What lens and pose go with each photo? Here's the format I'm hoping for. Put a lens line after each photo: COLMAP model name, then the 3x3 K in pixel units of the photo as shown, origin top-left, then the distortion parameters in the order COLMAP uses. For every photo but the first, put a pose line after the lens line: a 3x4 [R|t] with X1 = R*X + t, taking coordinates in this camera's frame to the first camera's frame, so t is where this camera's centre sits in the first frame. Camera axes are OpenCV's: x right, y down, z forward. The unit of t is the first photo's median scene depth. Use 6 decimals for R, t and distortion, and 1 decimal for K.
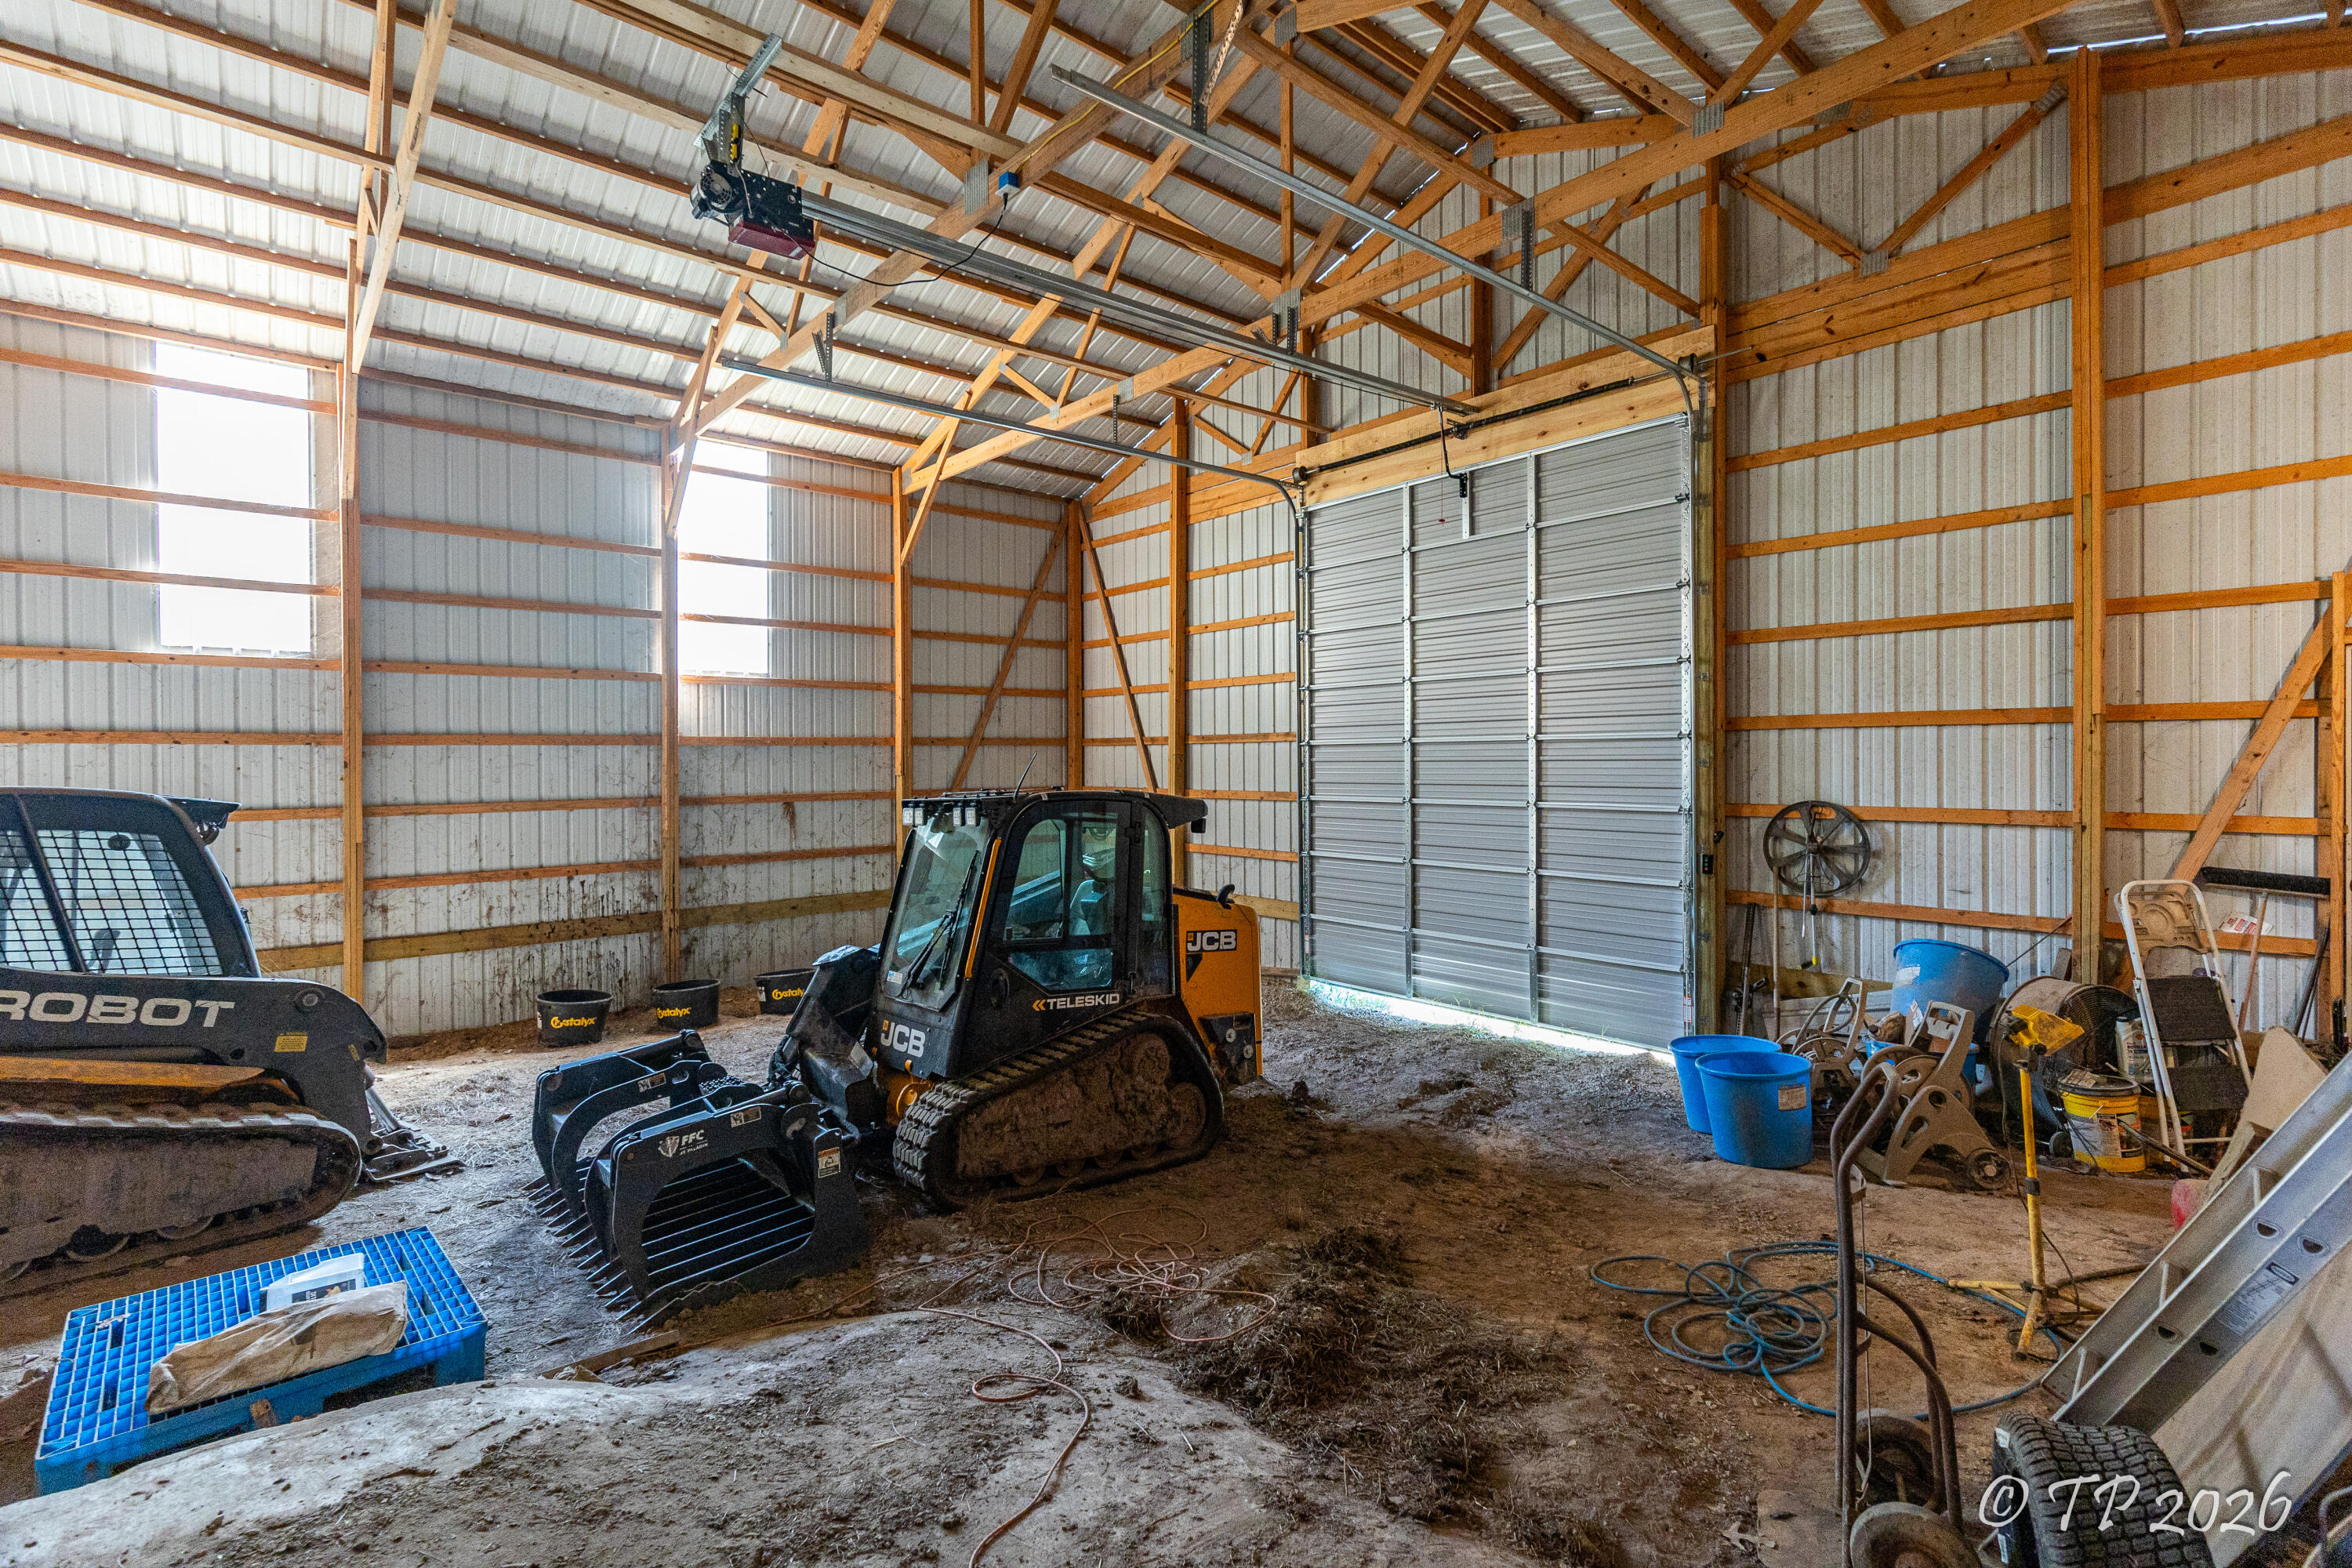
lens RADIAL K [[1079.4, 0, 1181.6], [0, 1079.4, 769.2], [0, 0, 1]] dist [0.005570, 0.000466]
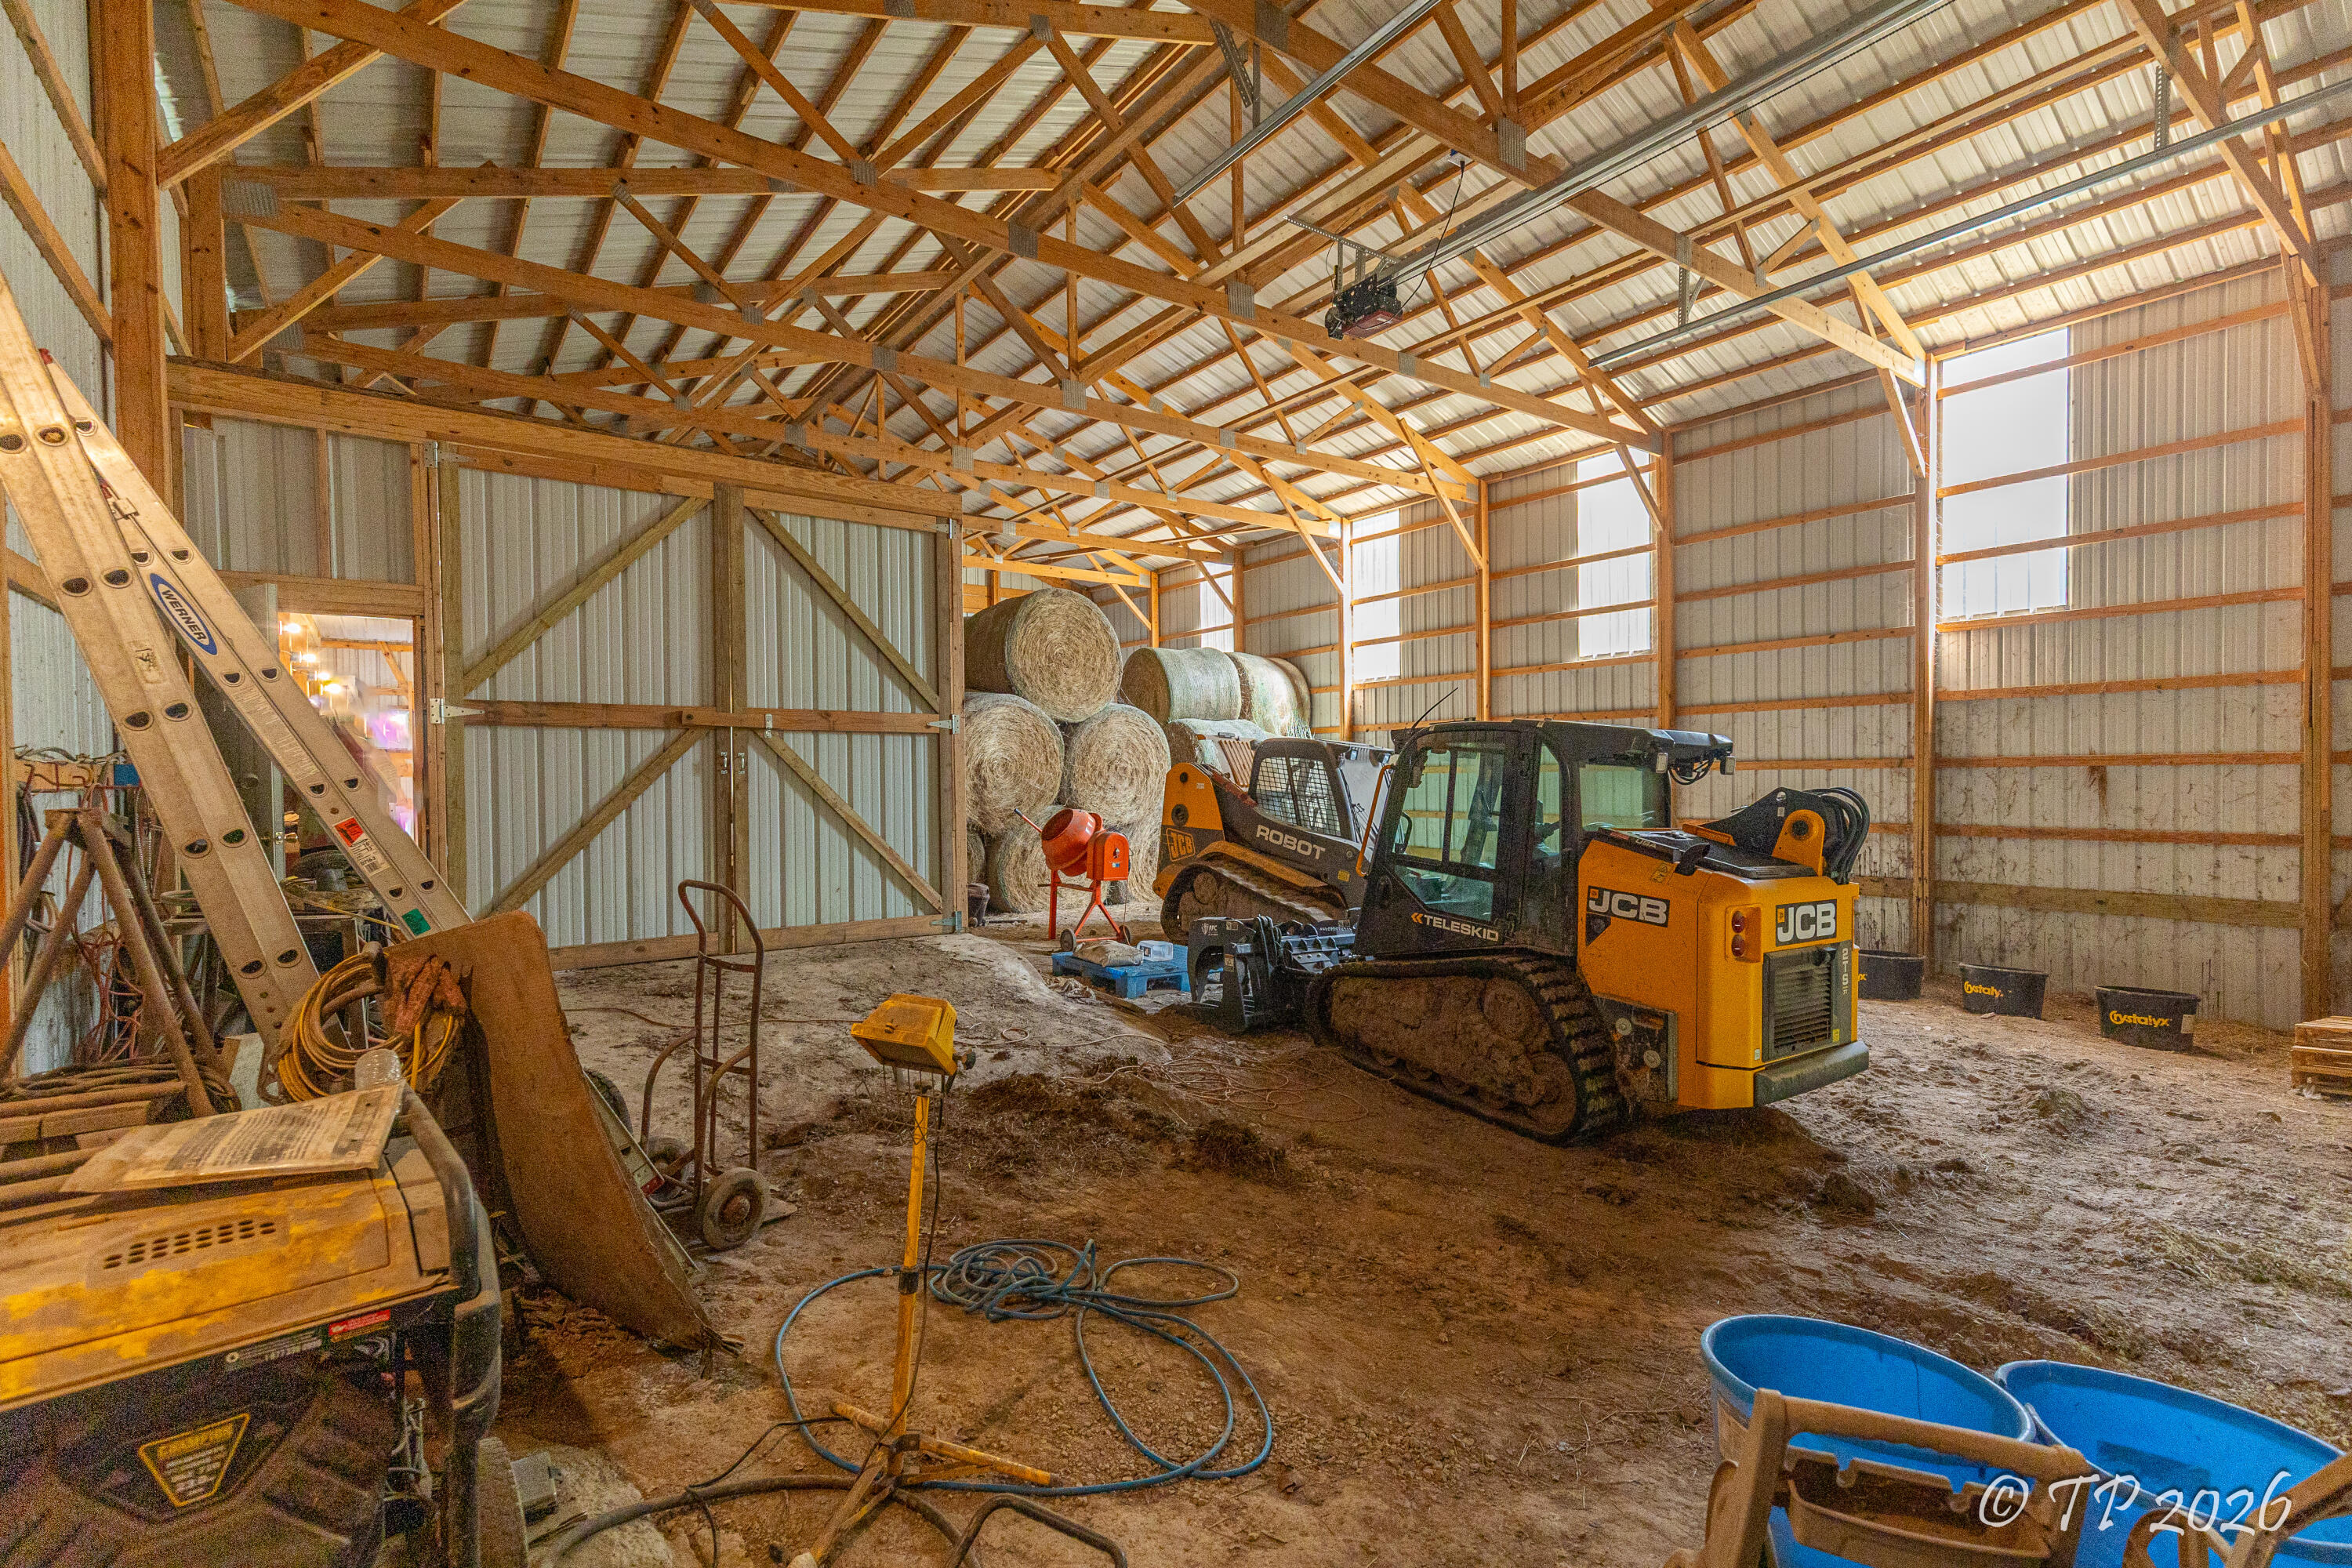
lens RADIAL K [[1079.4, 0, 1184.5], [0, 1079.4, 791.5], [0, 0, 1]] dist [0.005570, 0.000466]
pose [[-0.086108, 0.022777, -0.996025, 0.514942], [-0.000273, 0.999738, 0.022886, 0.034072], [0.996286, 0.002243, -0.086079, 0.449794]]
